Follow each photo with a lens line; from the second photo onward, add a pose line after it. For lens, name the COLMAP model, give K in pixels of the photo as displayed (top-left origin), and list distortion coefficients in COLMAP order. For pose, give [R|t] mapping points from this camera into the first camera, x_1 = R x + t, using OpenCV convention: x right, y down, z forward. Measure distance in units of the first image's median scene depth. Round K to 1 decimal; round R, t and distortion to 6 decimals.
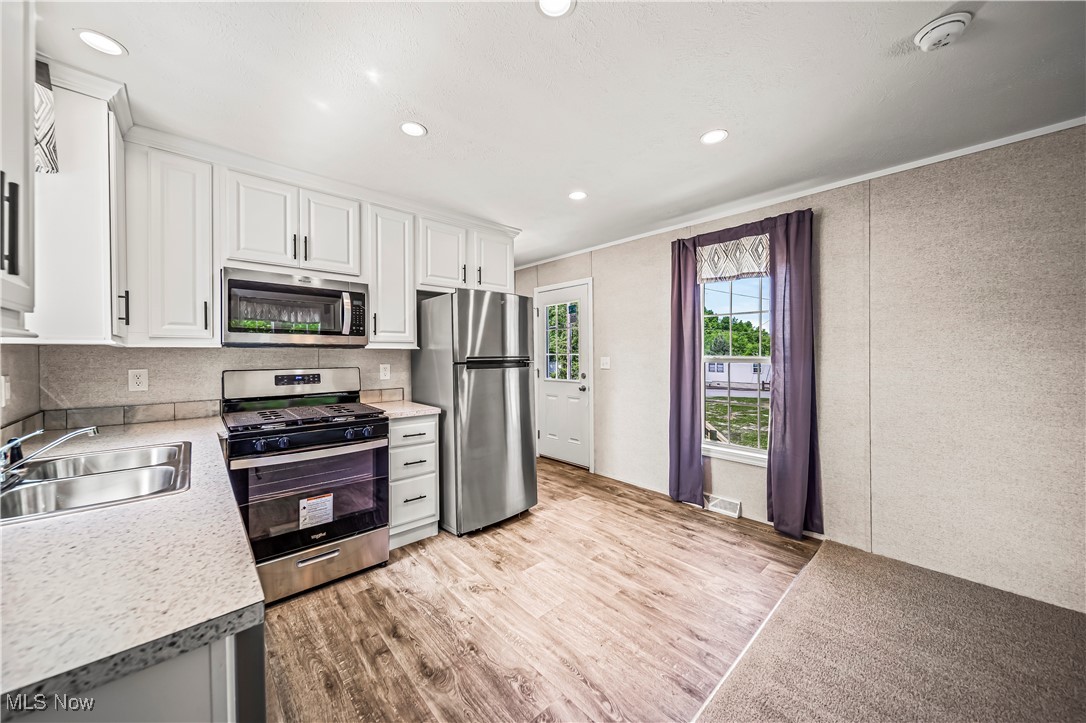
lens RADIAL K [[383.2, 0, 542.8], [0, 383.2, 356.9], [0, 0, 1]] dist [0.000071, -0.000121]
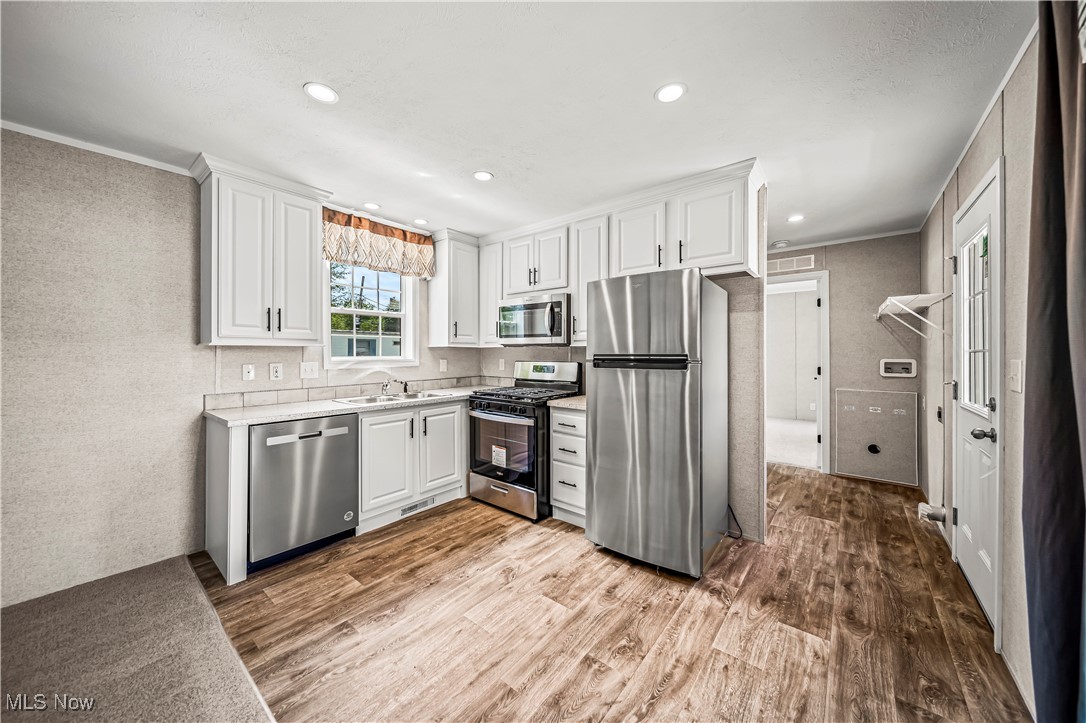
lens RADIAL K [[380.5, 0, 541.5], [0, 380.5, 352.1], [0, 0, 1]] dist [-0.000224, -0.000285]
pose [[0.142503, 0.005215, -0.989781, 0.856198], [-0.004429, 0.999979, 0.004631, -0.010529], [0.989784, 0.003724, 0.142524, 0.907660]]
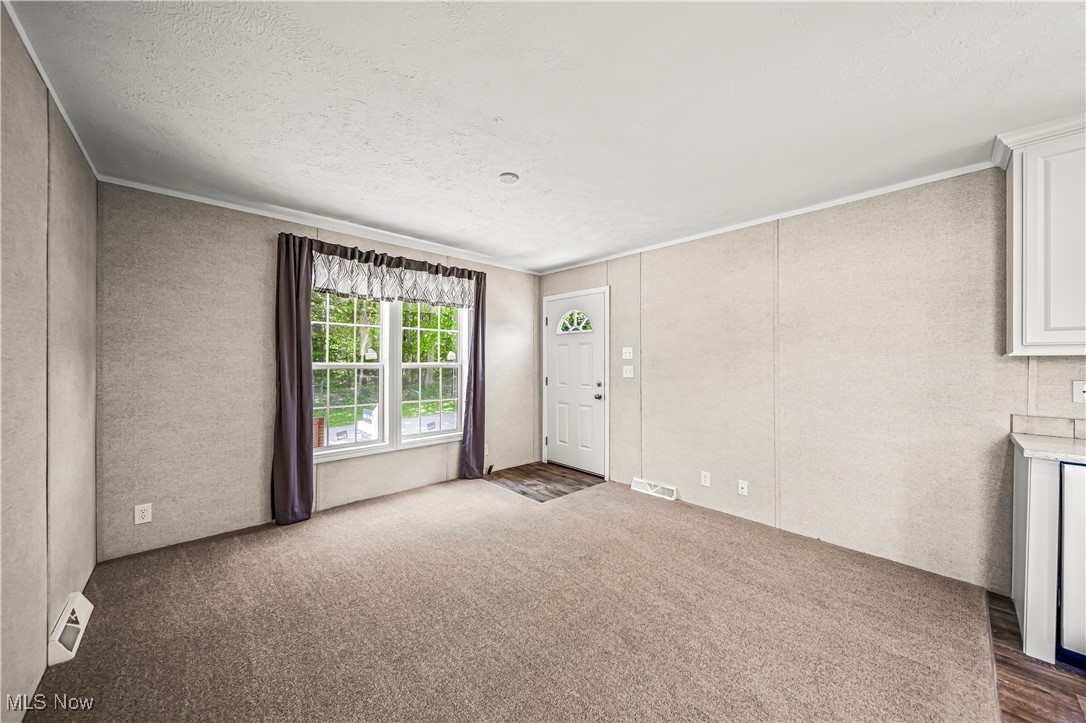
lens RADIAL K [[383.2, 0, 542.8], [0, 383.2, 356.9], [0, 0, 1]] dist [0.000071, -0.000121]
pose [[-0.999987, 0.002236, -0.004679, -0.204976], [0.002288, 0.999934, -0.011285, -0.010320], [0.004654, -0.011296, -0.999925, 2.817244]]
